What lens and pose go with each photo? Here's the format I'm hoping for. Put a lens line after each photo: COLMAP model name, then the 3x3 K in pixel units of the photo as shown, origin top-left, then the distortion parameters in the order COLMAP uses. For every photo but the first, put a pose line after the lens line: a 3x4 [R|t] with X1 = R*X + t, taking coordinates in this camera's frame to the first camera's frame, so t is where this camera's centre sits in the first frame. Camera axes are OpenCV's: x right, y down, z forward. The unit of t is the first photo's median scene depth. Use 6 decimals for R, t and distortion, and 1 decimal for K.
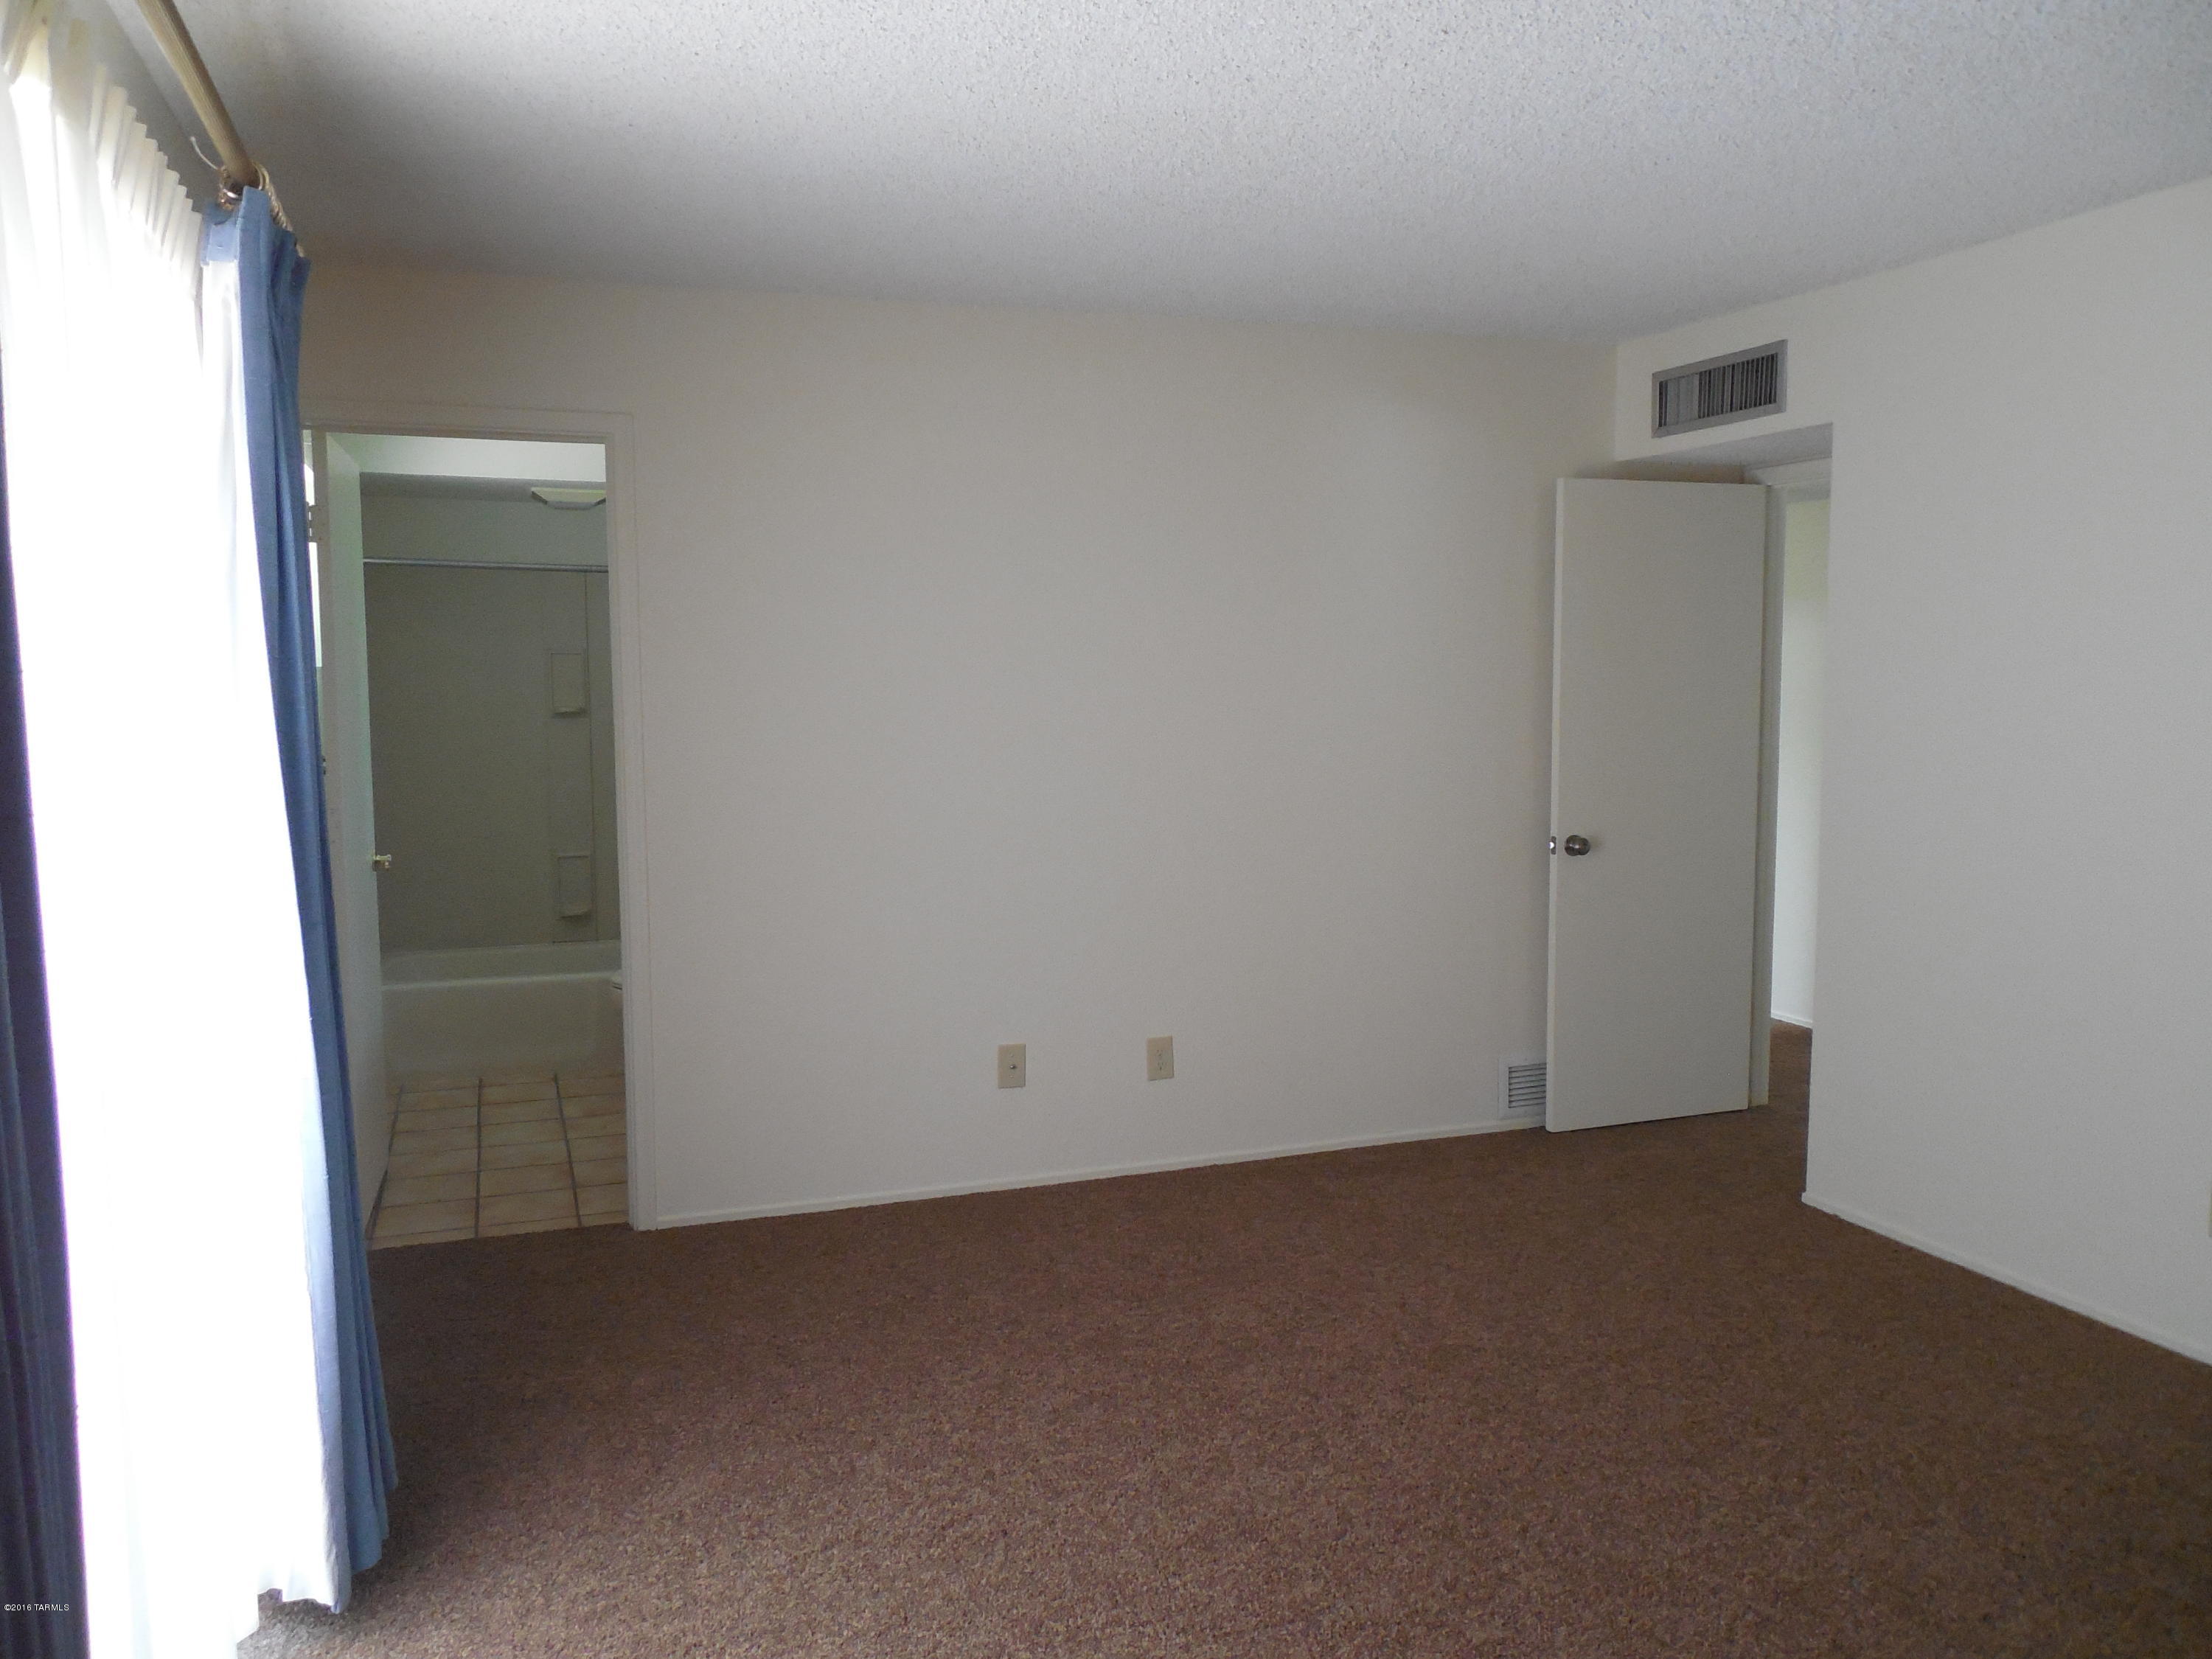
lens RADIAL K [[1626.7, 0, 1106.0], [0, 1626.7, 829.5], [0, 0, 1]] dist [-0.009735, 0.001044]
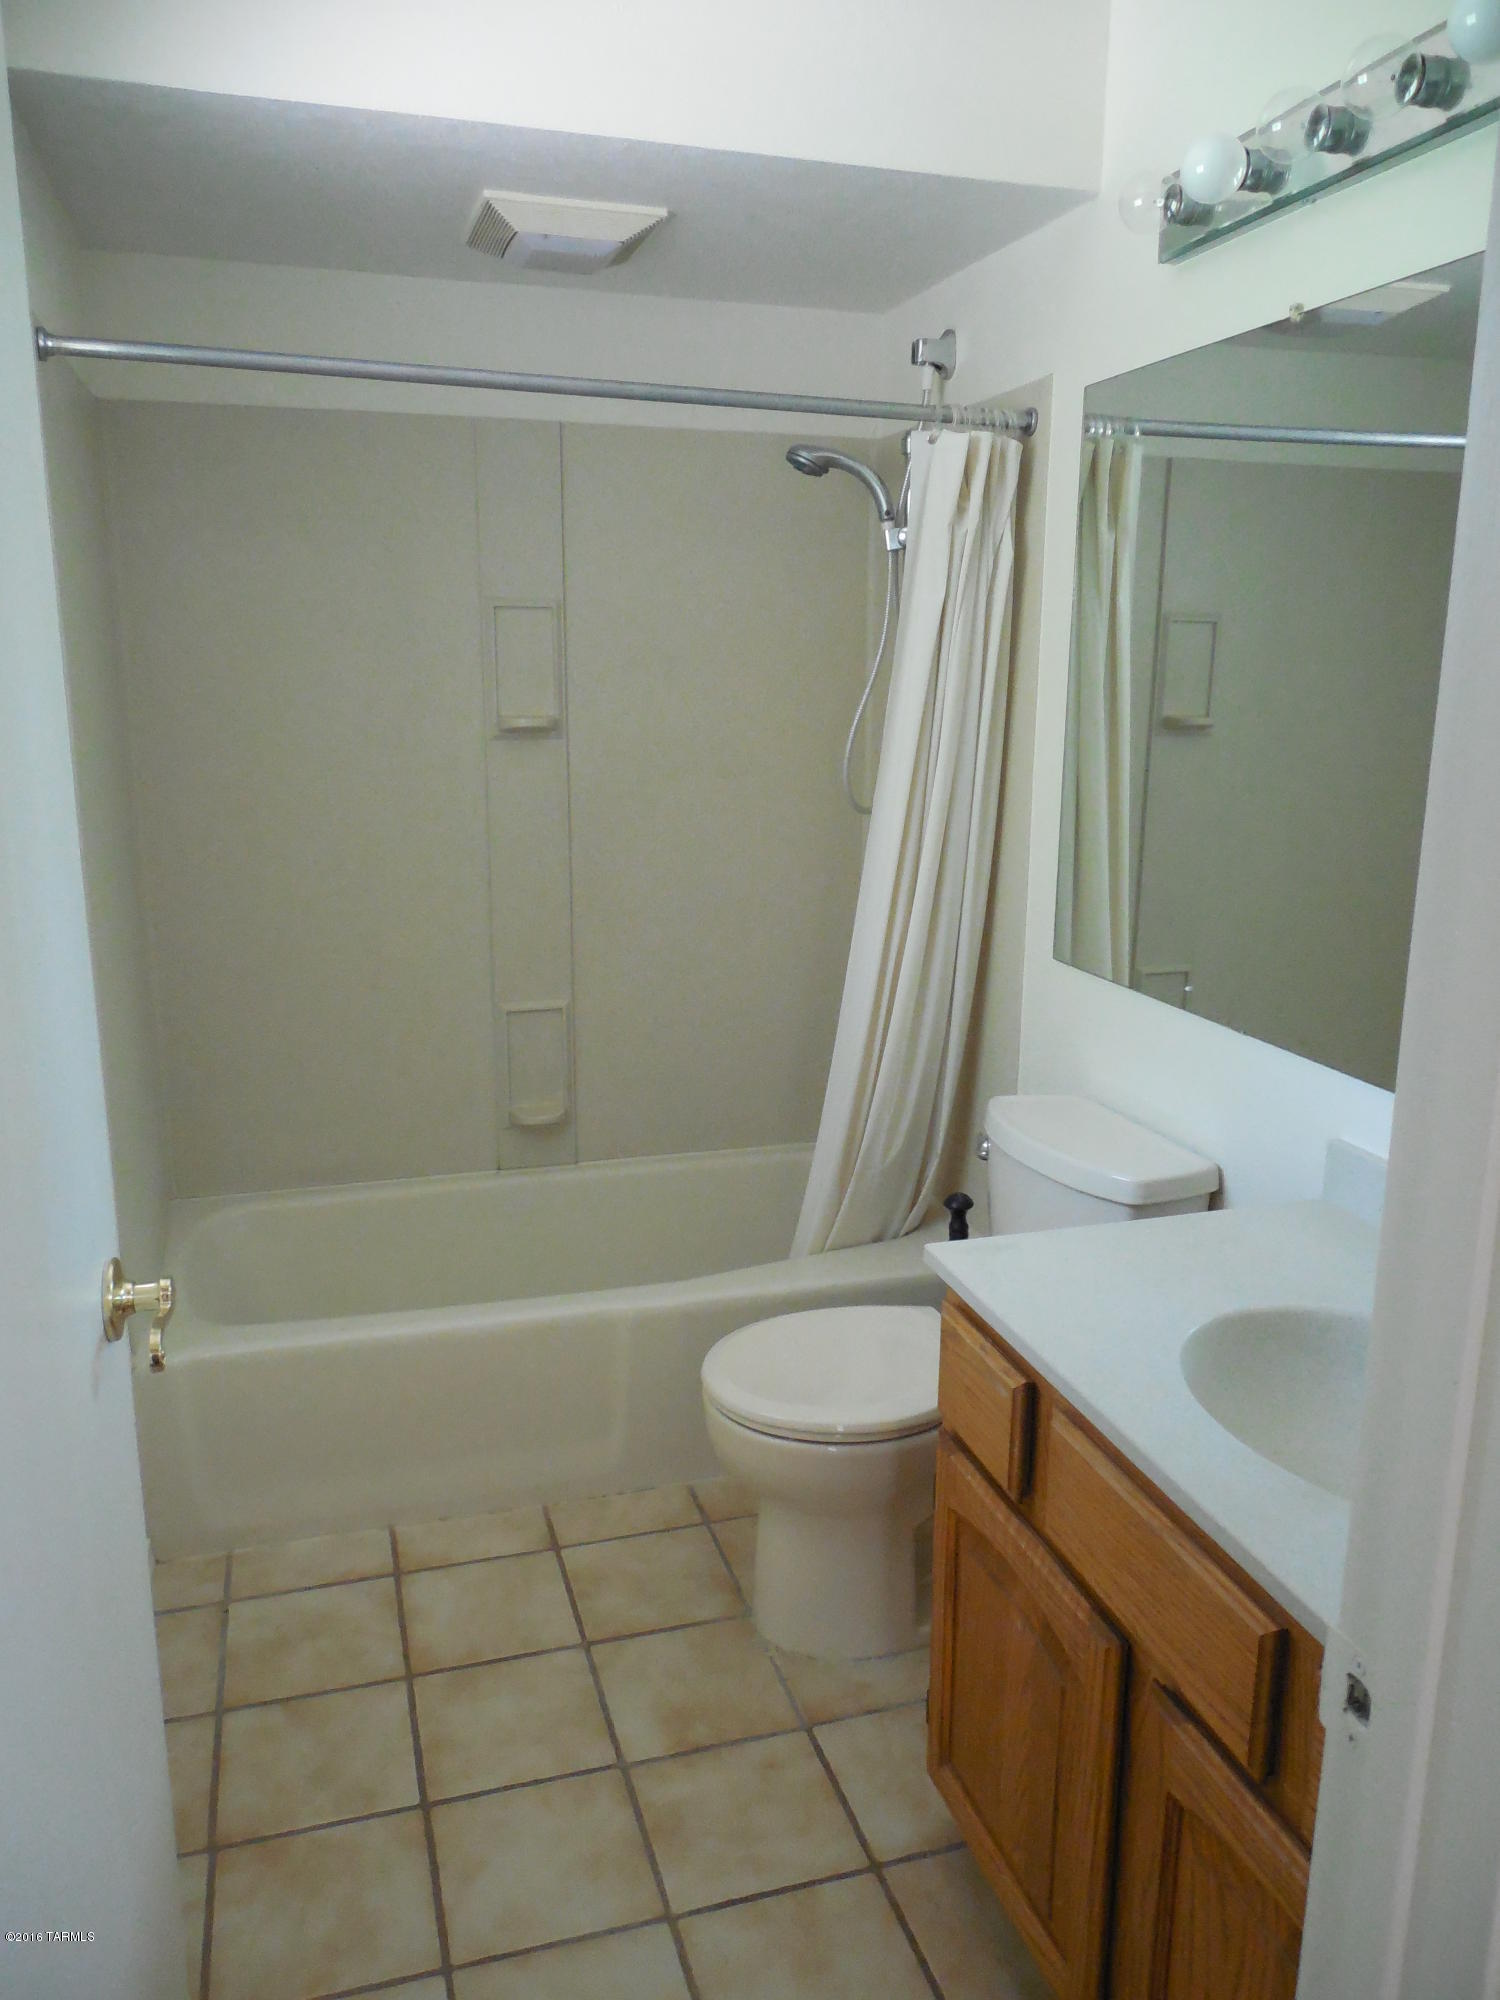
lens RADIAL K [[1470.8, 0, 750.0], [0, 1470.8, 1000.0], [0, 0, 1]] dist [-0.009735, 0.001044]
pose [[0.997991, 0.018668, -0.060546, -0.249124], [-0.010887, 0.991921, 0.126385, -0.050153], [0.062416, -0.125472, 0.990132, 0.582575]]
